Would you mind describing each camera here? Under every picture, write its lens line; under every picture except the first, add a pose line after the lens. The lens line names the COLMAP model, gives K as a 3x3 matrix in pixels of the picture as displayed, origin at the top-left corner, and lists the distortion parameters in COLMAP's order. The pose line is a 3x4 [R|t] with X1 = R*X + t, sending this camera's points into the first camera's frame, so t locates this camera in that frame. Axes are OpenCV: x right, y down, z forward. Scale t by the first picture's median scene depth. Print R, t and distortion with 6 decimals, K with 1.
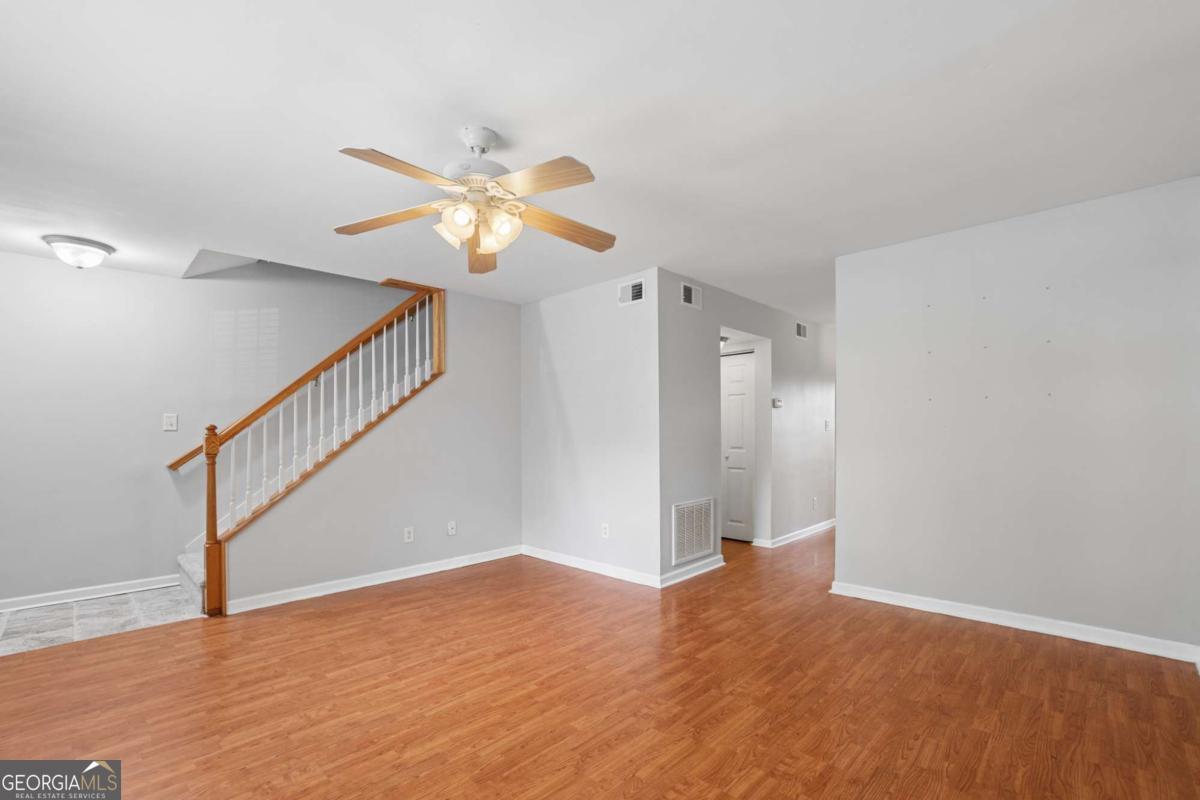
lens RADIAL K [[526.0, 0, 605.1], [0, 526.0, 401.5], [0, 0, 1]] dist [-0.045914, 0.015101]
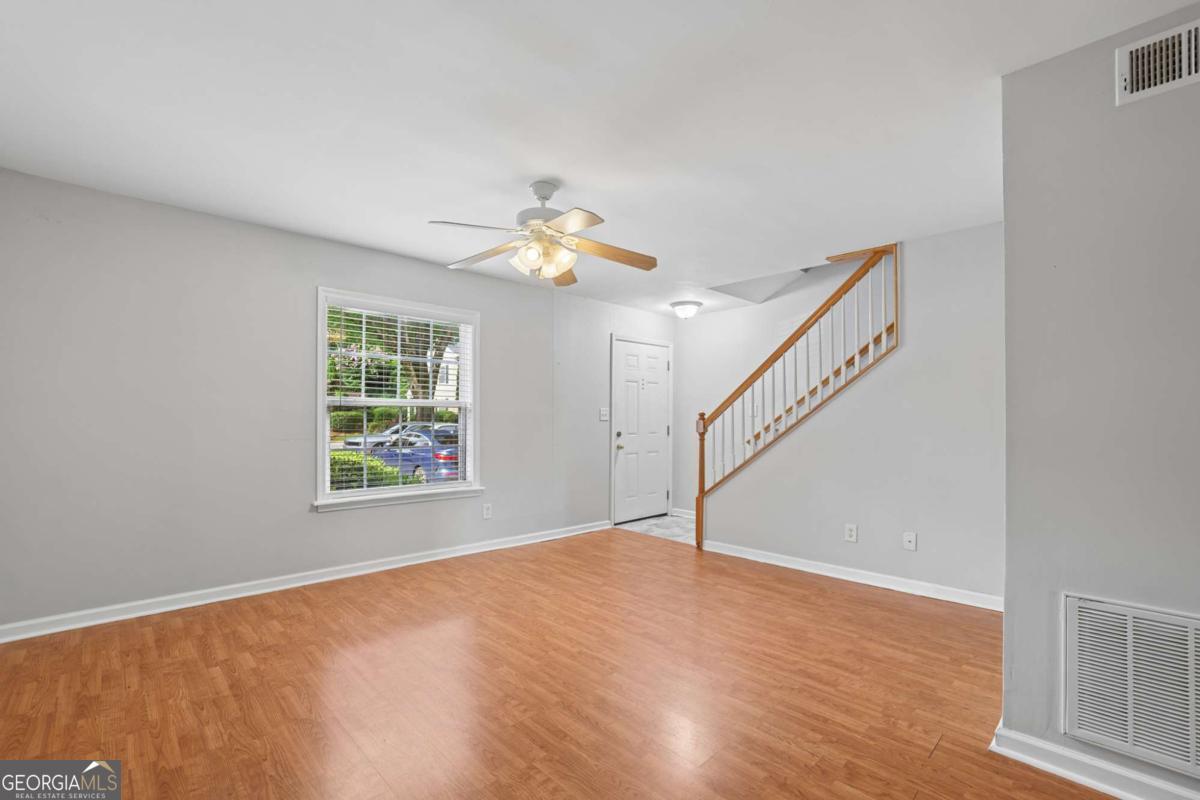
lens RADIAL K [[526.0, 0, 605.1], [0, 526.0, 401.5], [0, 0, 1]] dist [-0.045914, 0.015101]
pose [[-0.030653, -0.024377, -0.999233, 0.889448], [0.051452, 0.998339, -0.025934, 0.053240], [0.998205, -0.052208, -0.029347, 1.028800]]
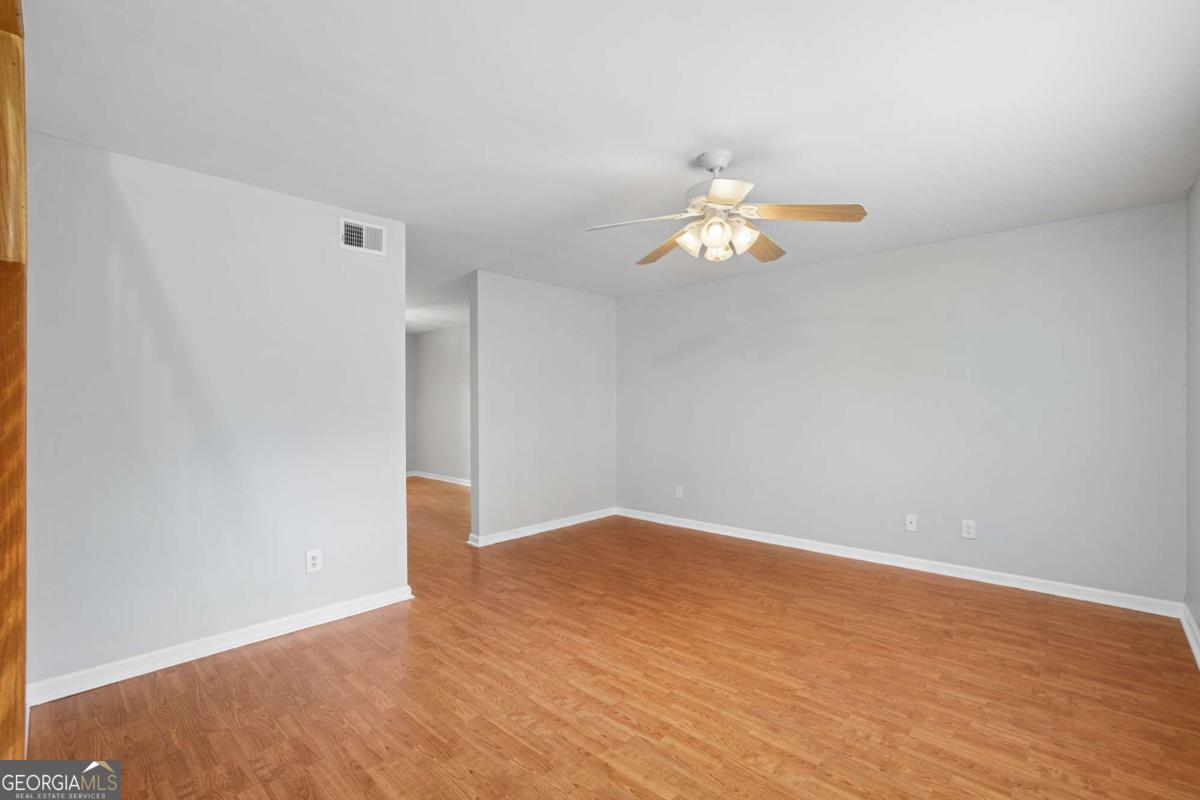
lens RADIAL K [[526.0, 0, 605.1], [0, 526.0, 401.5], [0, 0, 1]] dist [-0.045914, 0.015101]
pose [[-0.011165, 0.010630, 0.999881, -1.151917], [-0.055996, 0.998368, -0.011239, 0.038003], [-0.998369, -0.056114, -0.010552, 1.075241]]
